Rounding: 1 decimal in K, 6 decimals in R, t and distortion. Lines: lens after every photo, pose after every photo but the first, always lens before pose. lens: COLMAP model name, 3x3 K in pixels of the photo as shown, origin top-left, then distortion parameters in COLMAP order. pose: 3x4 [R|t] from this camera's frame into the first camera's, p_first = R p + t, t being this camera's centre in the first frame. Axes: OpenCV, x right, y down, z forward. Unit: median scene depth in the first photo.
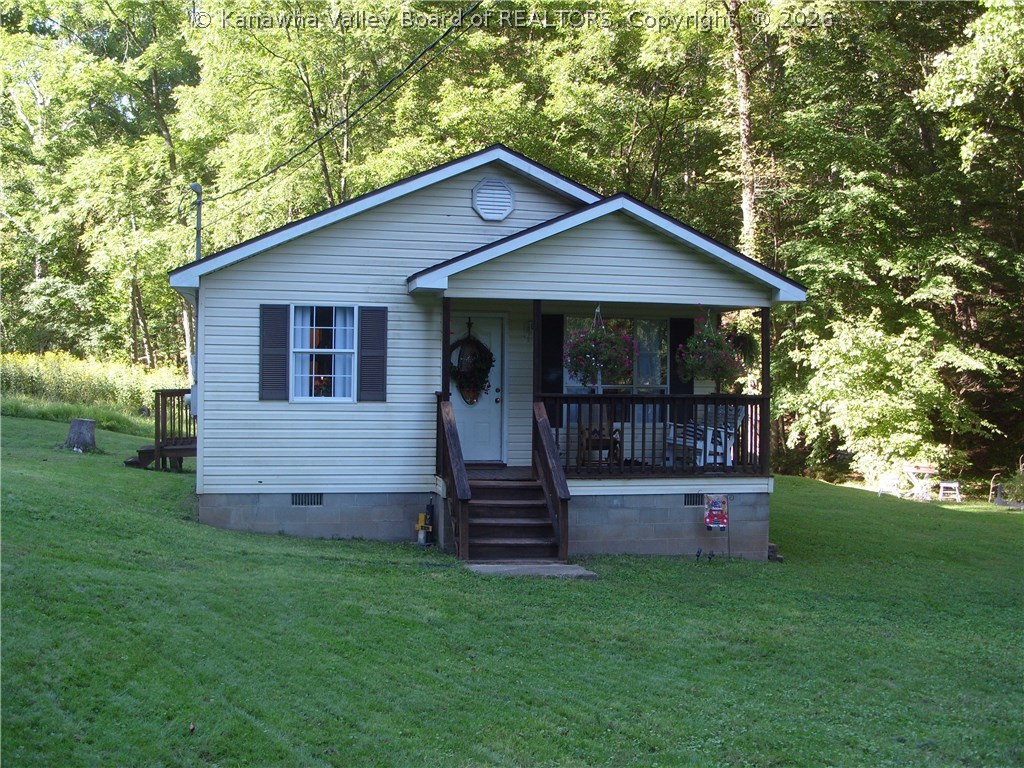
lens RADIAL K [[1114.2, 0, 512.0], [0, 1114.2, 384.0], [0, 0, 1]] dist [-0.199535, 0.229638]
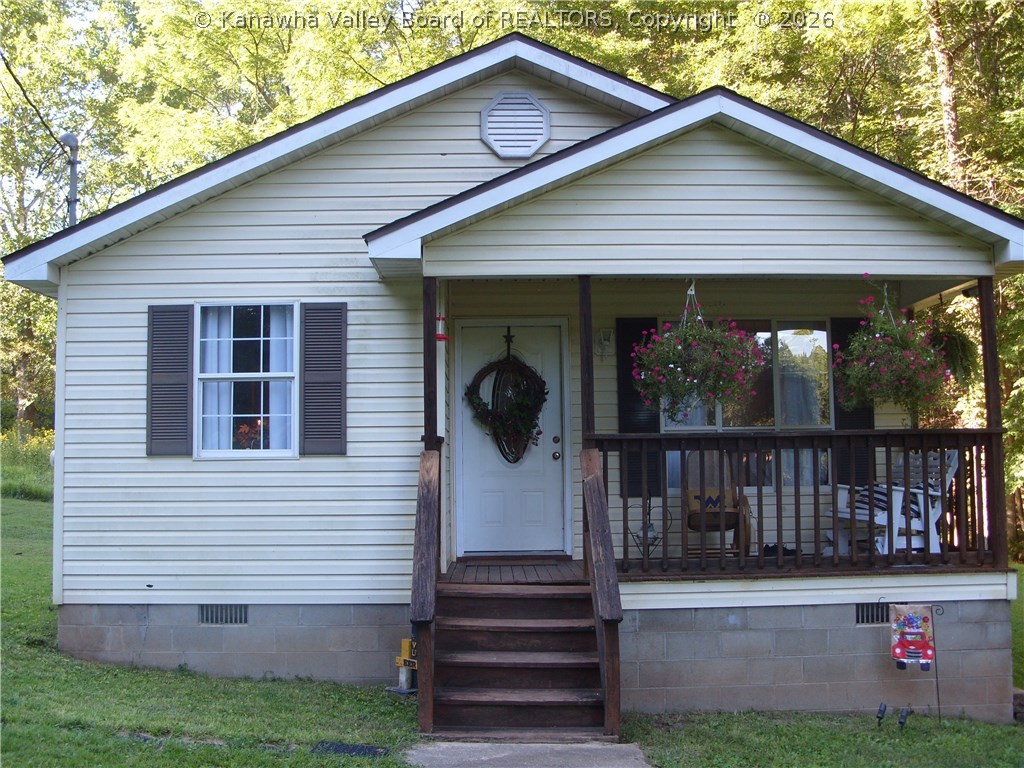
lens RADIAL K [[1114.2, 0, 512.0], [0, 1114.2, 384.0], [0, 0, 1]] dist [-0.199535, 0.229638]
pose [[0.980705, -0.038001, -0.191762, 0.095271], [0.021971, 0.996135, -0.085038, 0.030525], [0.194252, 0.079184, 0.977750, 0.412394]]
